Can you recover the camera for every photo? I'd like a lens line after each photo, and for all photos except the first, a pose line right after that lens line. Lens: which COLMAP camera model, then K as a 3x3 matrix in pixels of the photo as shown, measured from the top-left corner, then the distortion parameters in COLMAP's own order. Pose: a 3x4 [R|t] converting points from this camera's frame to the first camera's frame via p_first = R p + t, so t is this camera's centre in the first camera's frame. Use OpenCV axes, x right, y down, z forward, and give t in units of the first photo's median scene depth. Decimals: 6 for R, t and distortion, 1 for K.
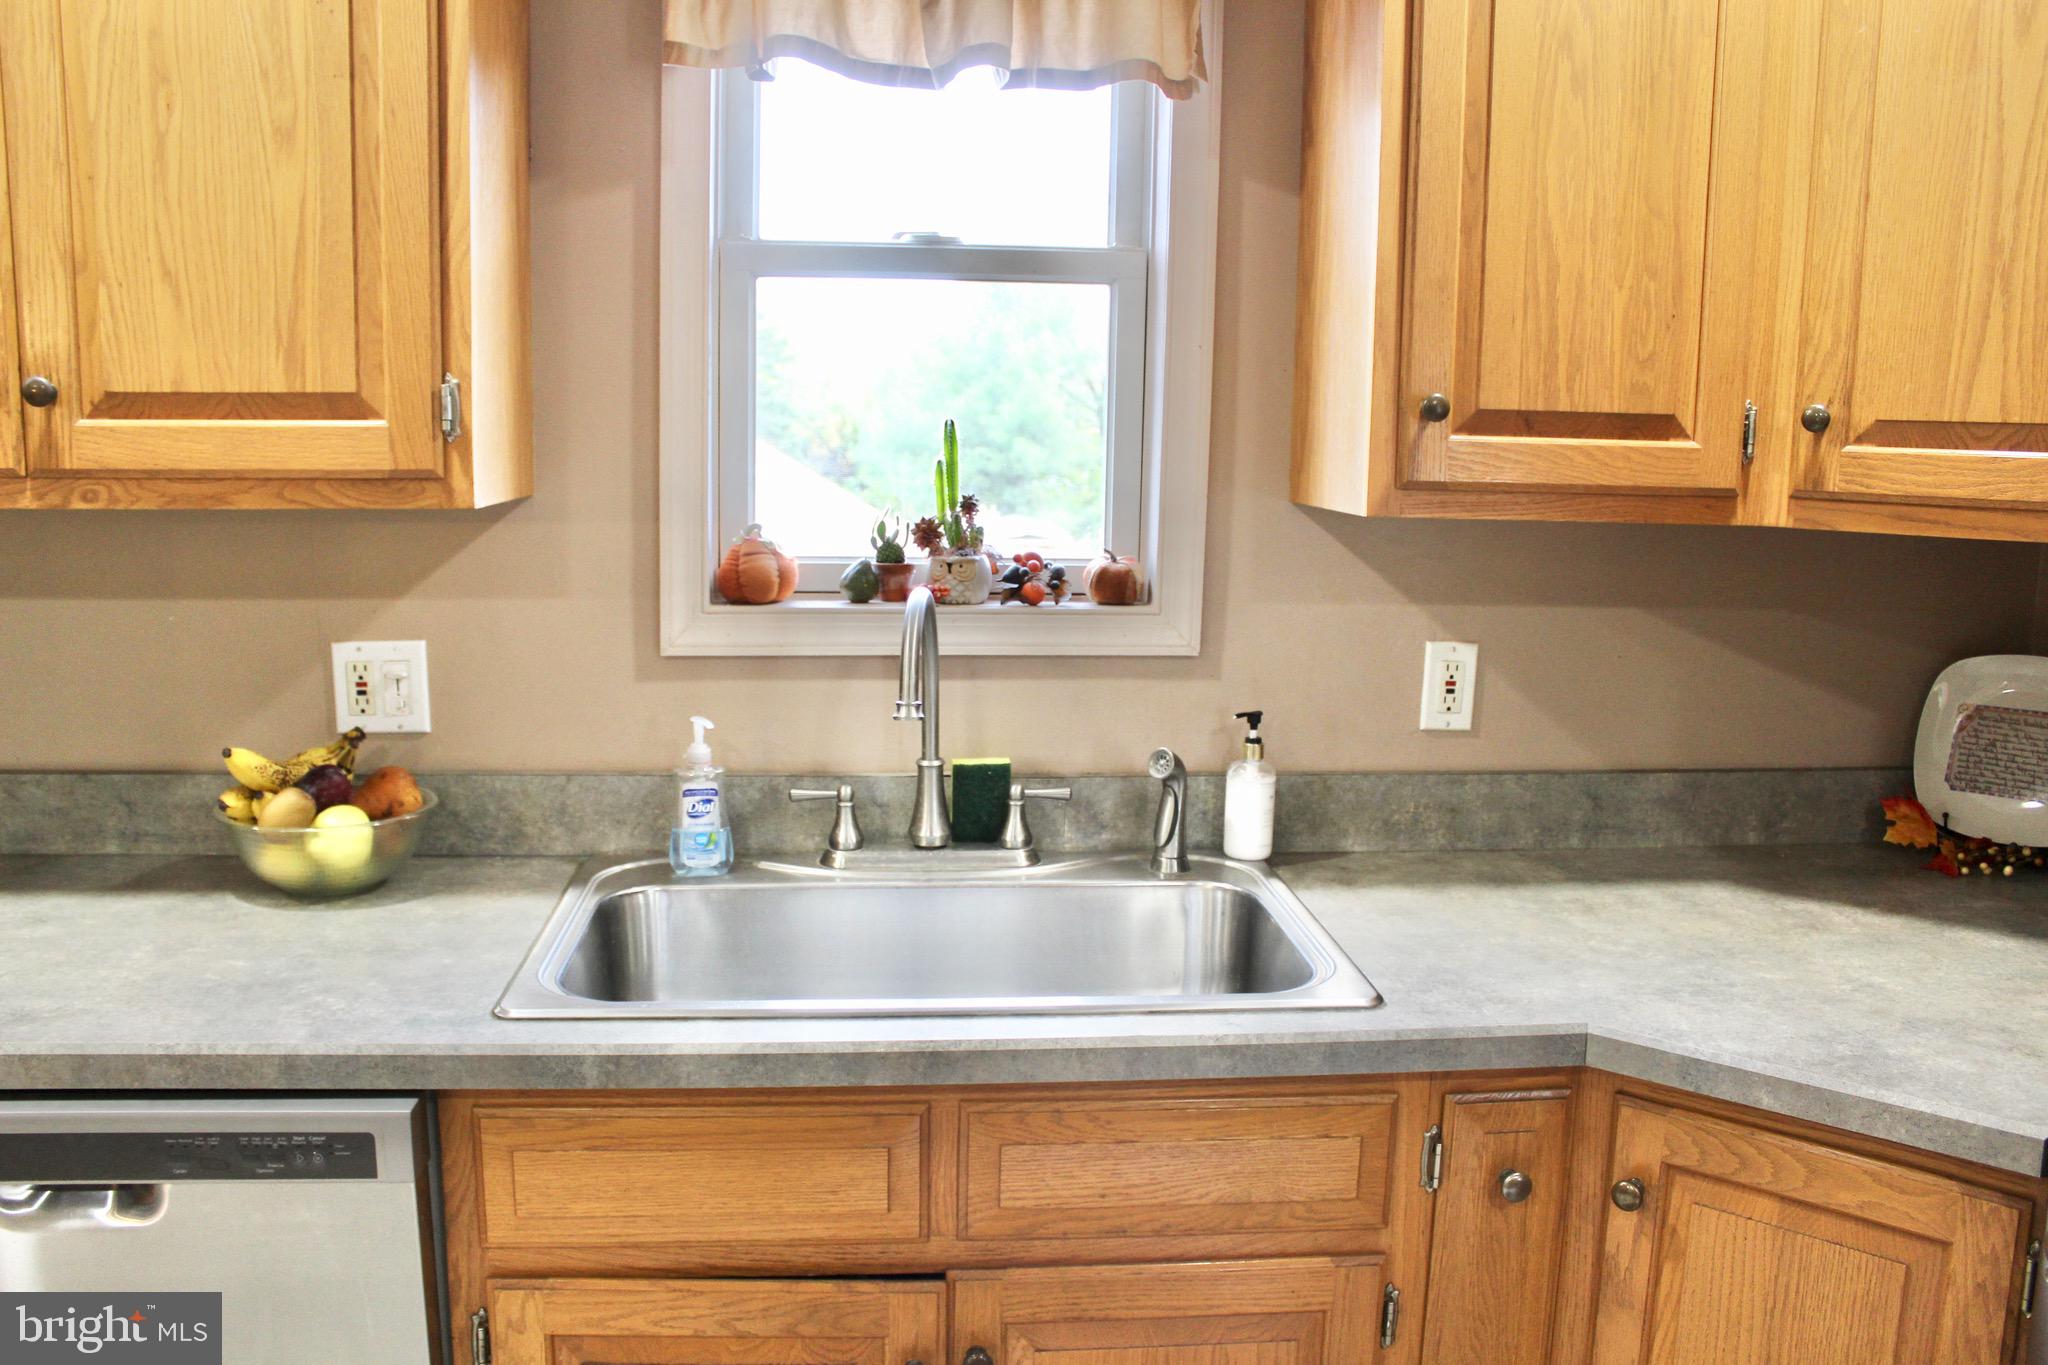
lens RADIAL K [[1683.2, 0, 1014.1], [0, 1683.2, 684.2], [0, 0, 1]] dist [-0.170003, 0.154076]
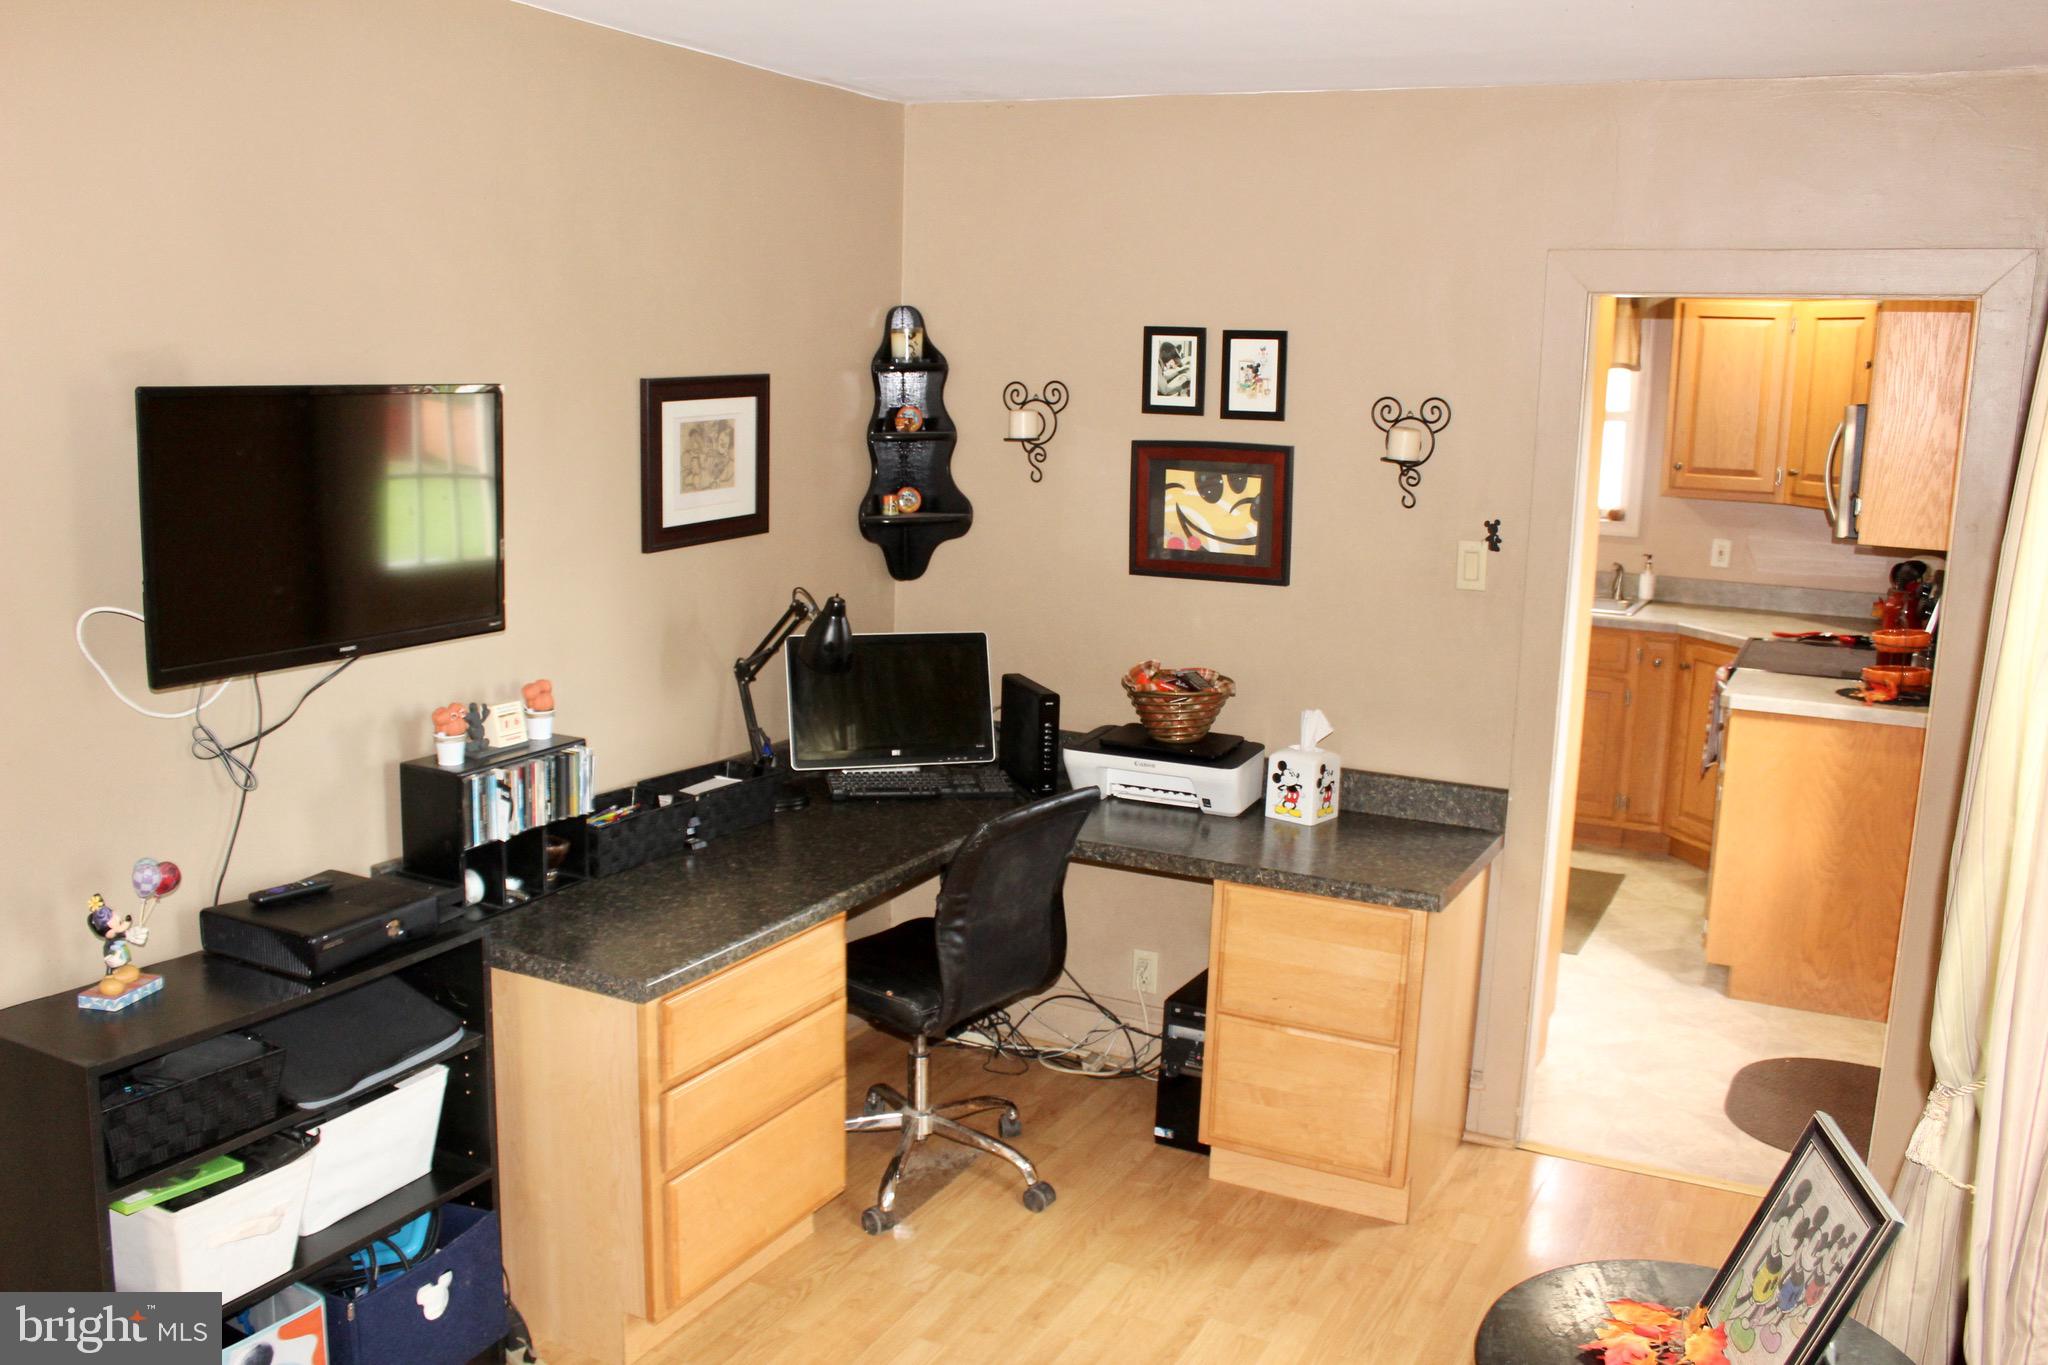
lens RADIAL K [[1683.2, 0, 1014.1], [0, 1683.2, 684.2], [0, 0, 1]] dist [-0.170003, 0.154076]
pose [[0.835785, 0.099855, -0.539901, 1.033596], [-0.096764, 0.994720, 0.034179, 0.333134], [0.540463, 0.023677, 0.841034, -2.848636]]
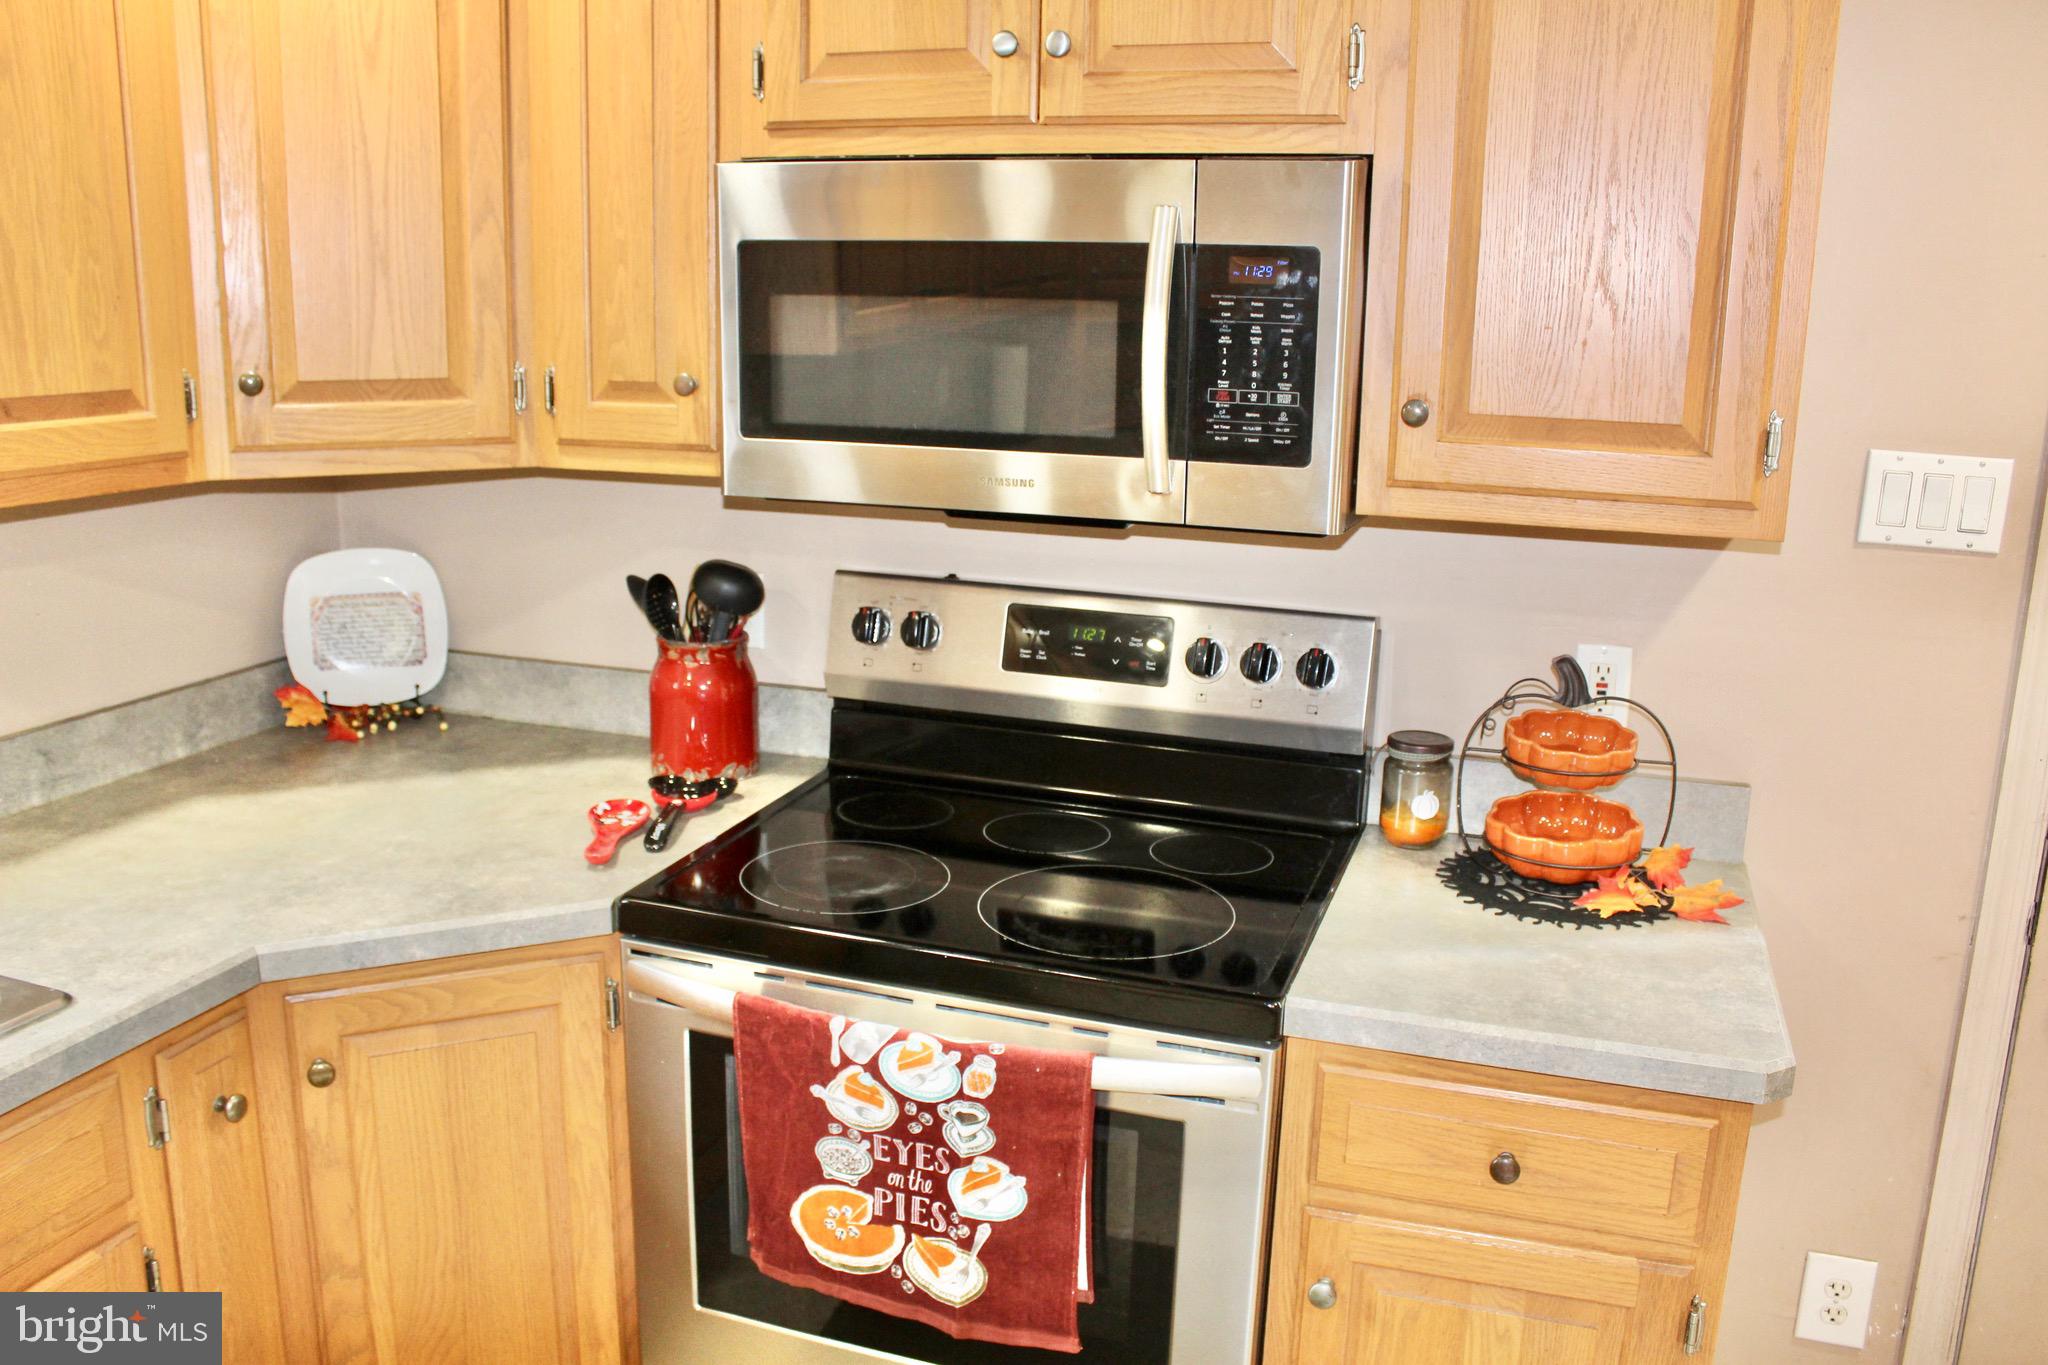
lens RADIAL K [[1683.2, 0, 1014.1], [0, 1683.2, 684.2], [0, 0, 1]] dist [-0.170003, 0.154076]
pose [[0.412823, -0.217071, 0.884566, -0.345610], [0.131871, 0.975197, 0.177768, -0.089792], [-0.901214, 0.043261, 0.431209, 0.029583]]
